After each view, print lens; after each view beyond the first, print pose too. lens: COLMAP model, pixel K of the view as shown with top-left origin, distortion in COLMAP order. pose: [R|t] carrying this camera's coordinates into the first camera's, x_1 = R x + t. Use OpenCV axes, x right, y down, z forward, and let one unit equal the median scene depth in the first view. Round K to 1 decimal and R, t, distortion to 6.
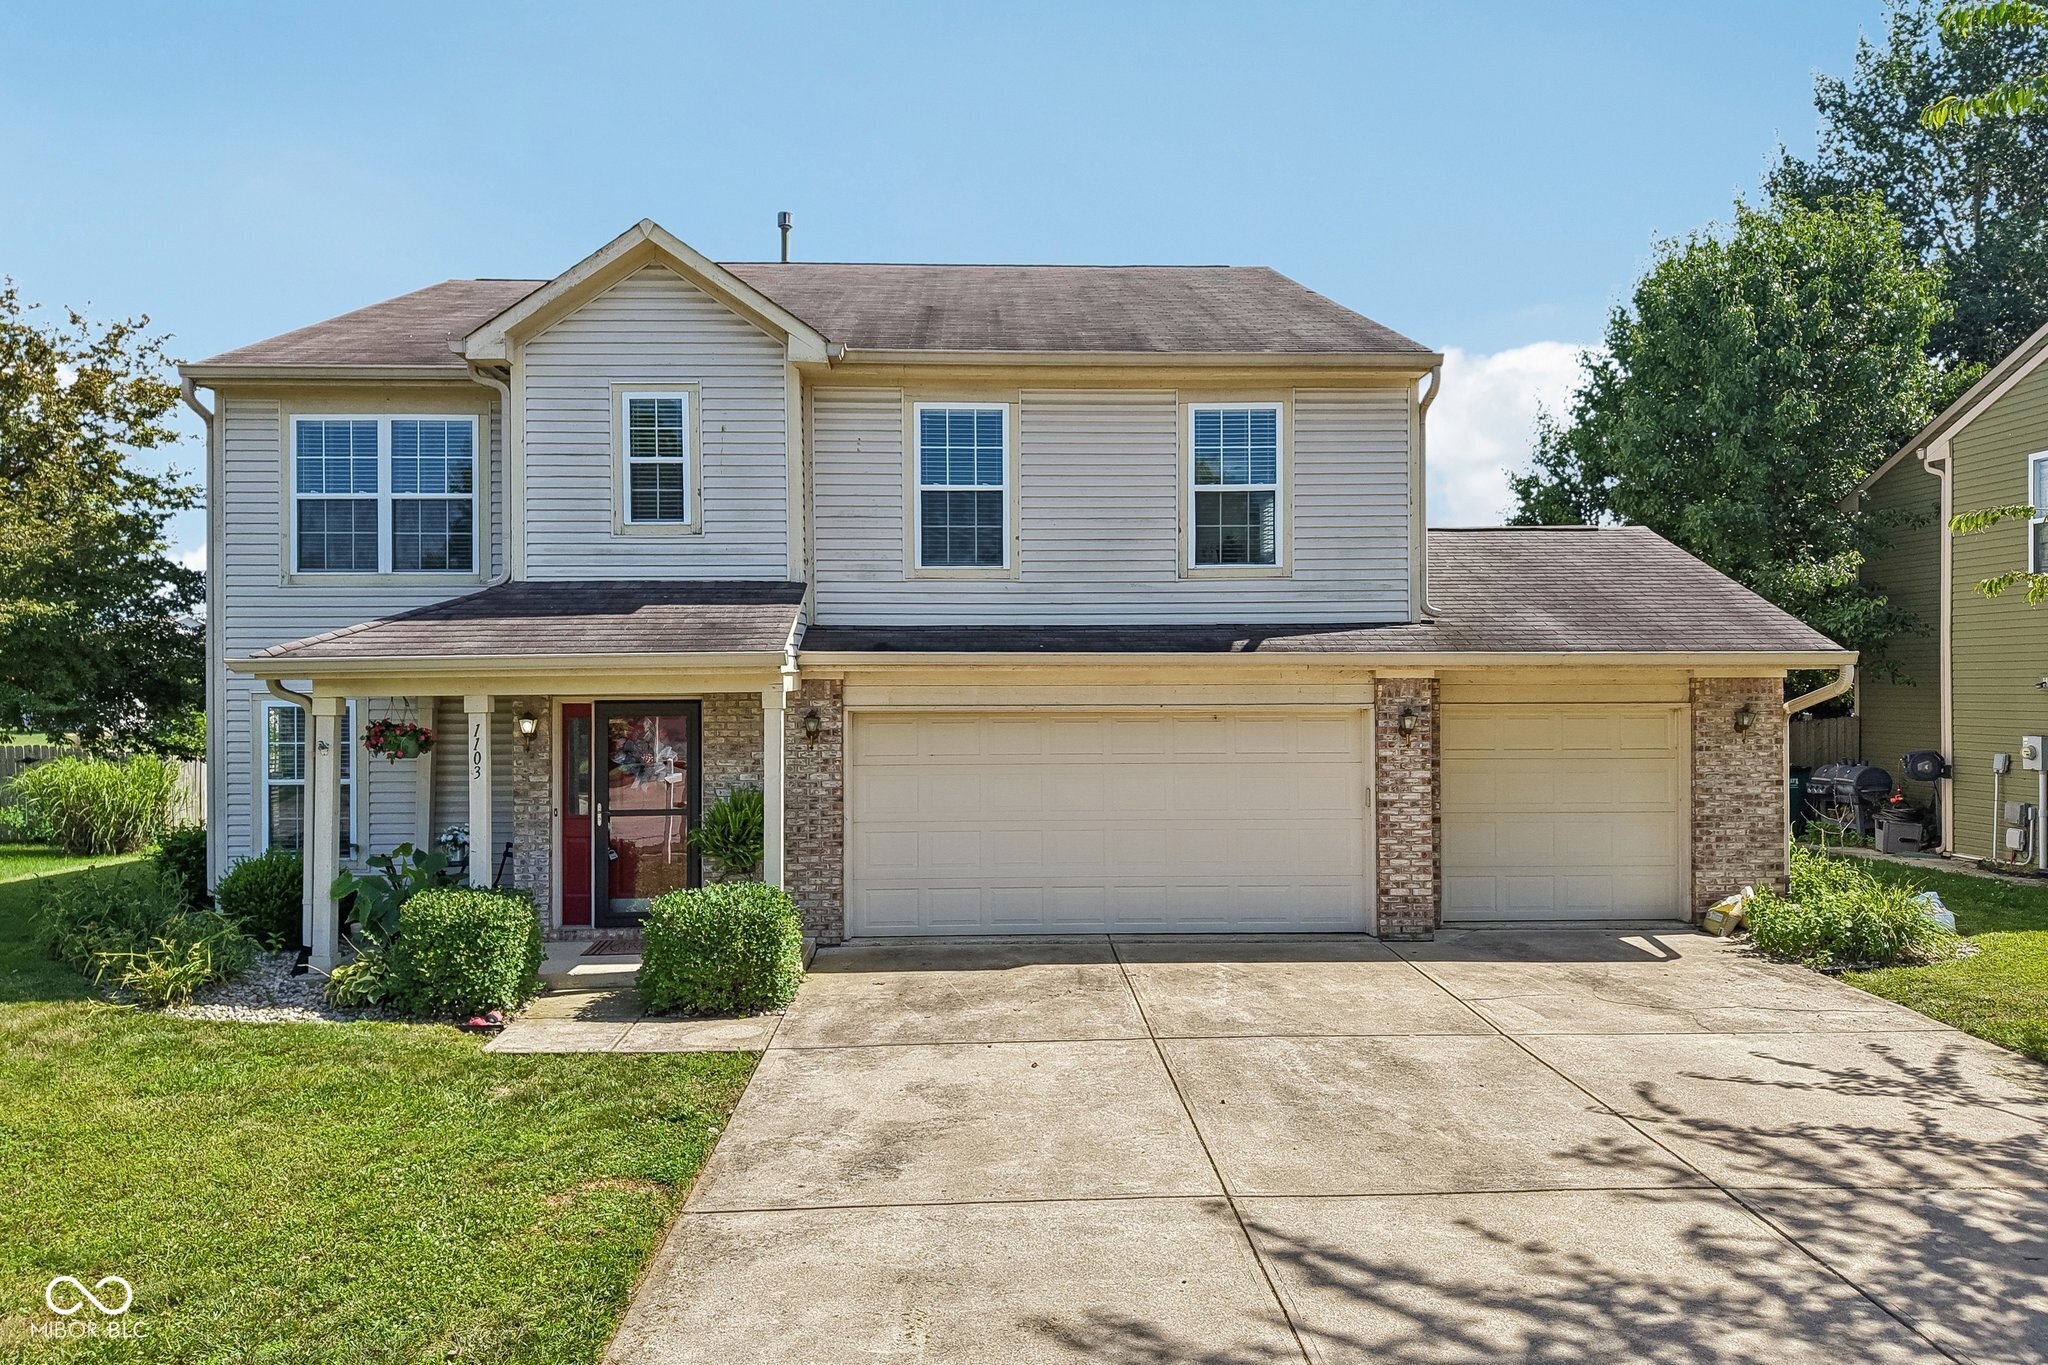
lens RADIAL K [[1432.1, 0, 1039.2], [0, 1432.1, 659.2], [0, 0, 1]] dist [-0.030477, 0.069830]
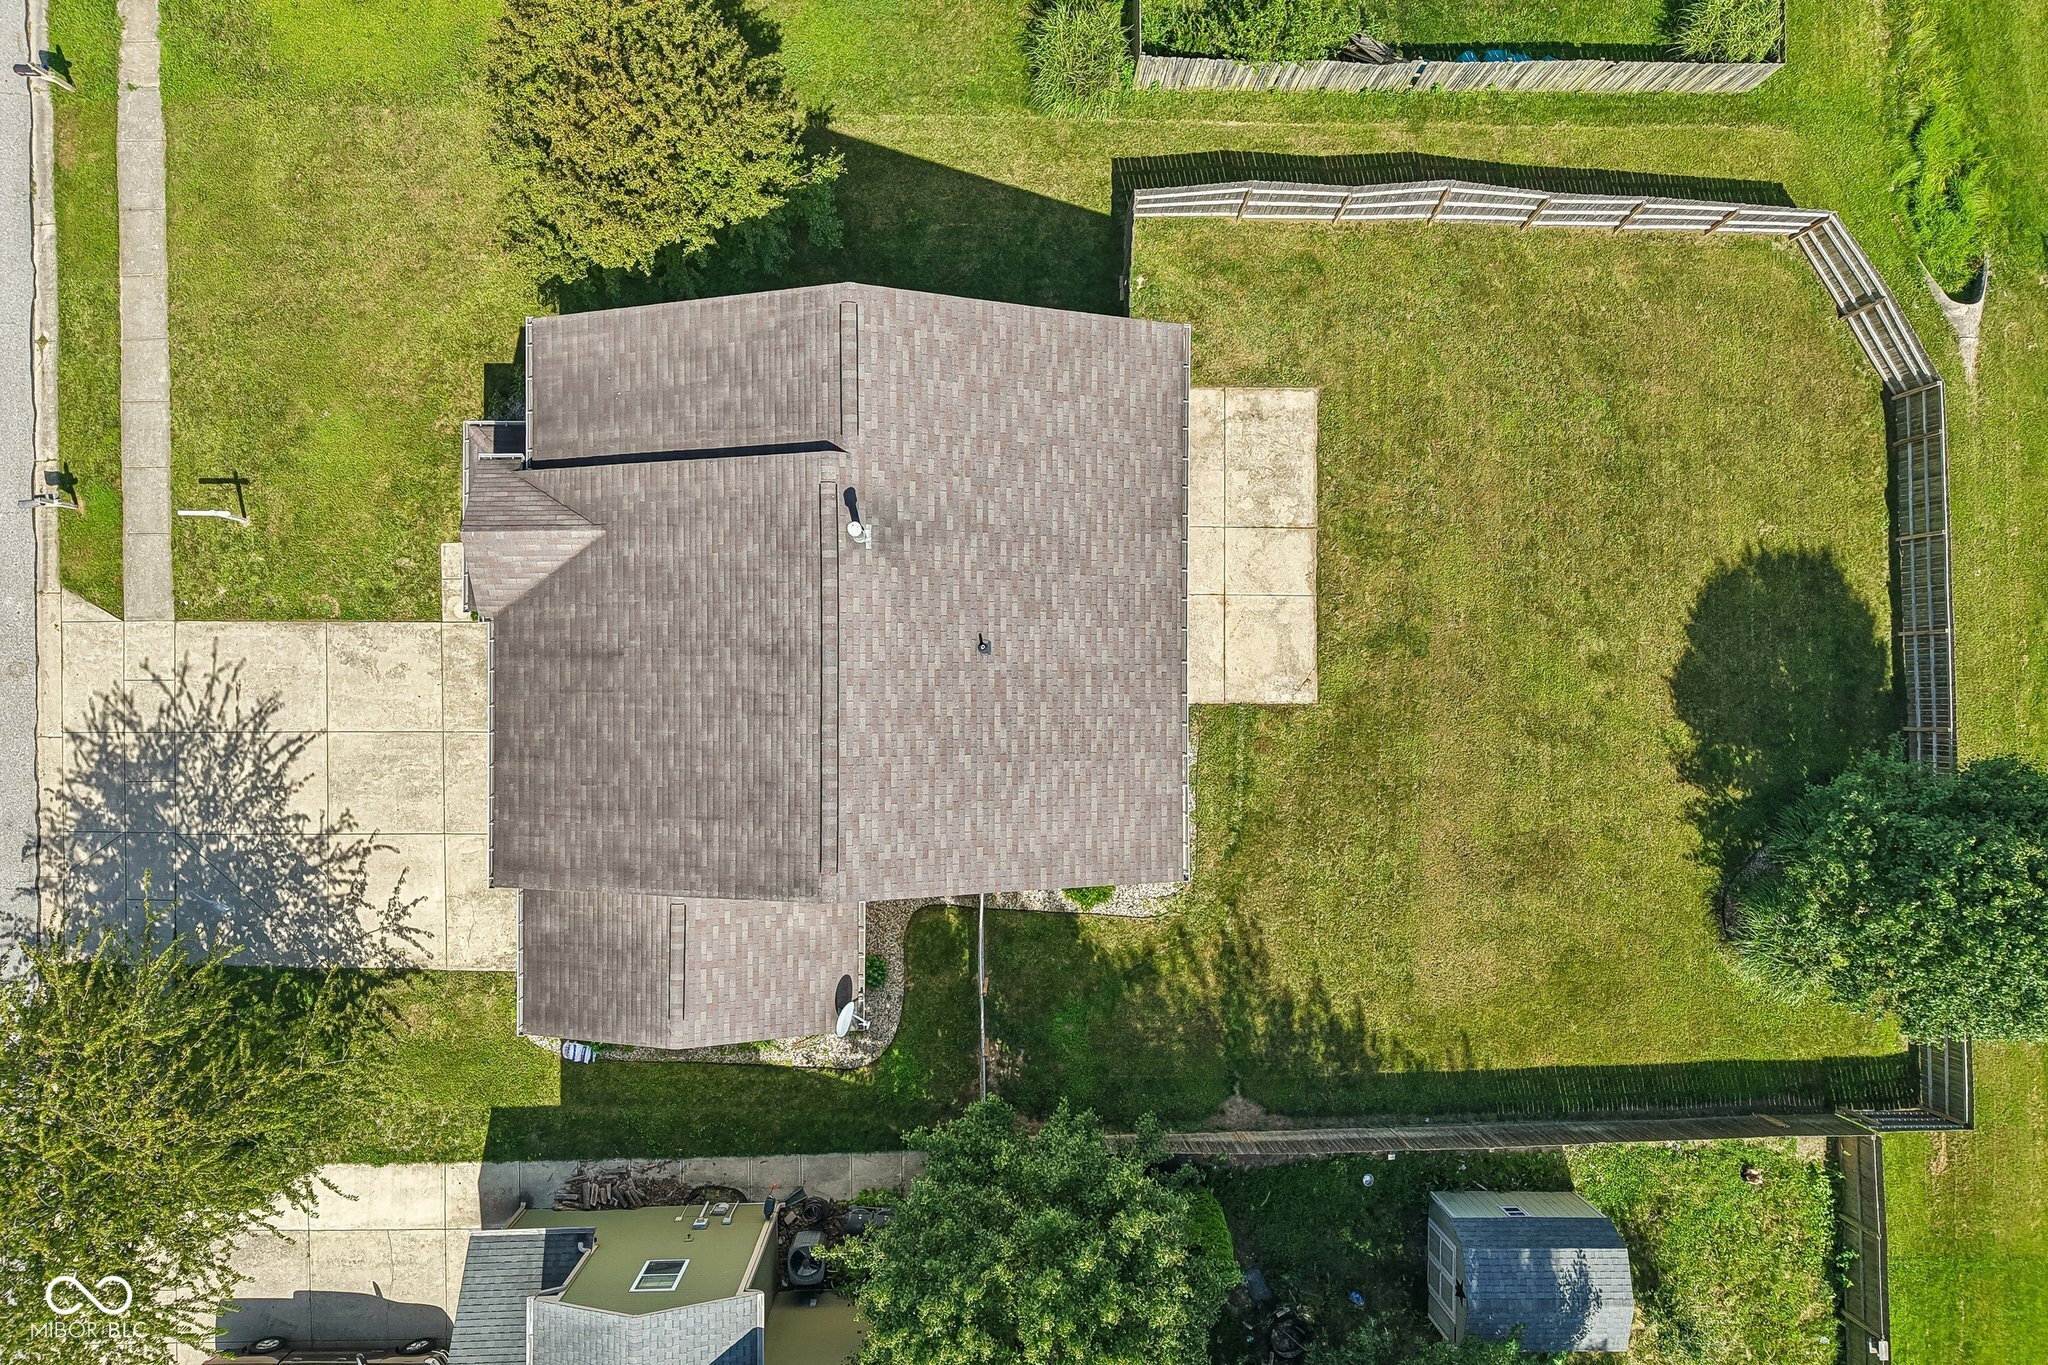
lens RADIAL K [[1376.1, 0, 1016.0], [0, 1376.1, 678.2], [0, 0, 1]] dist [0.004864, -0.002269]
pose [[-0.050198, 0.998660, -0.012557, -0.074539], [-0.028305, 0.011145, 0.999537, -3.067364], [0.998338, 0.050530, 0.027708, 2.234559]]
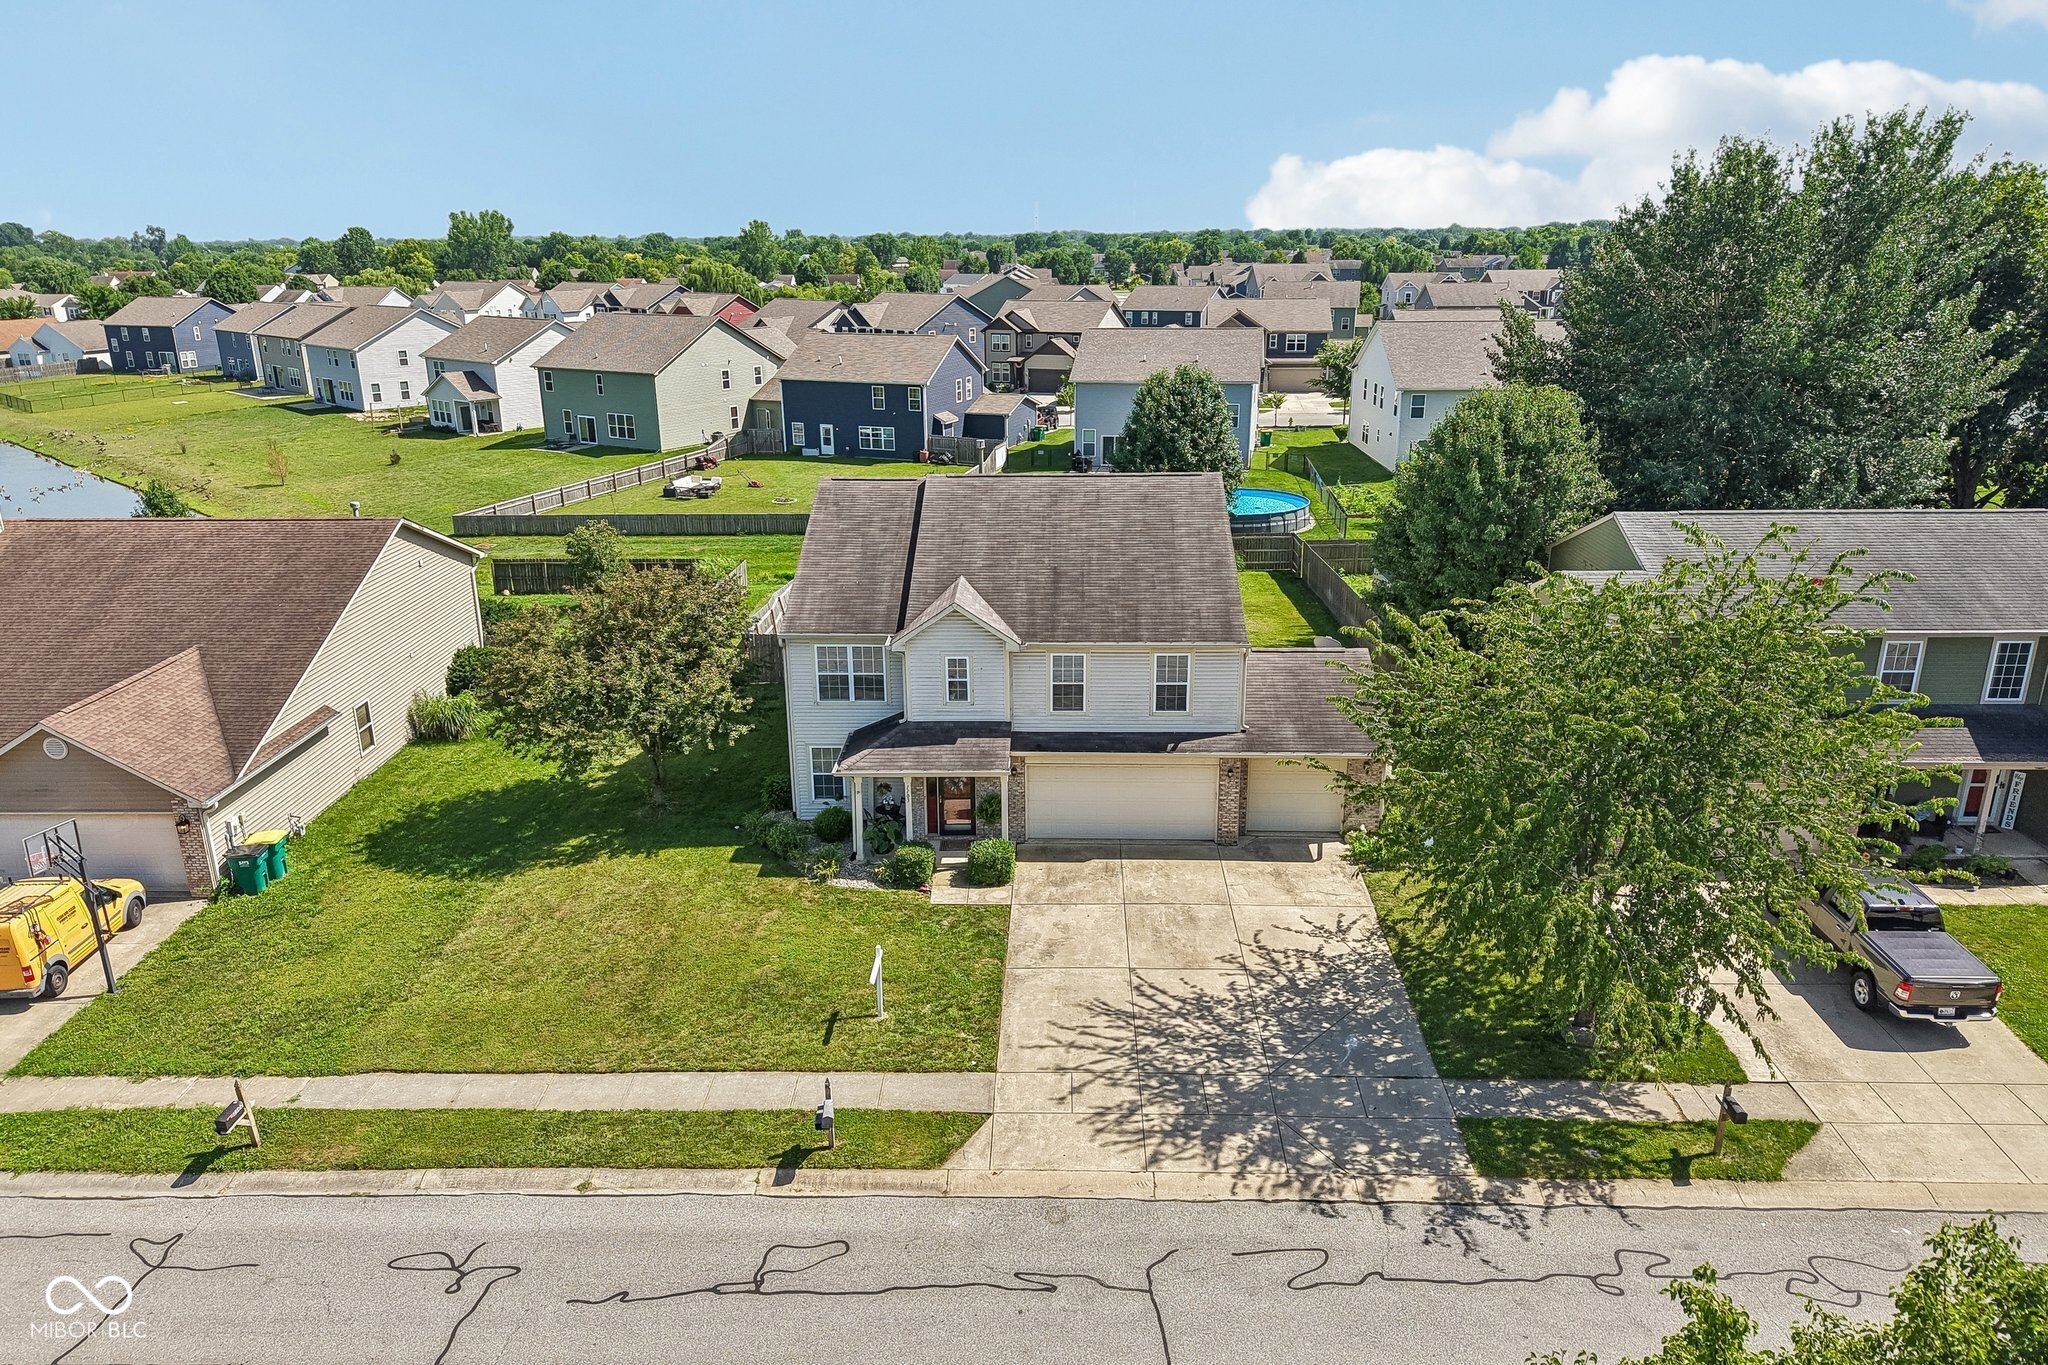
lens RADIAL K [[1376.1, 0, 1016.0], [0, 1376.1, 678.2], [0, 0, 1]] dist [0.004864, -0.002269]
pose [[0.996542, 0.026839, -0.078634, 0.063974], [0.000338, 0.945076, 0.326850, -1.260727], [0.083087, -0.325746, 0.941799, -1.851651]]
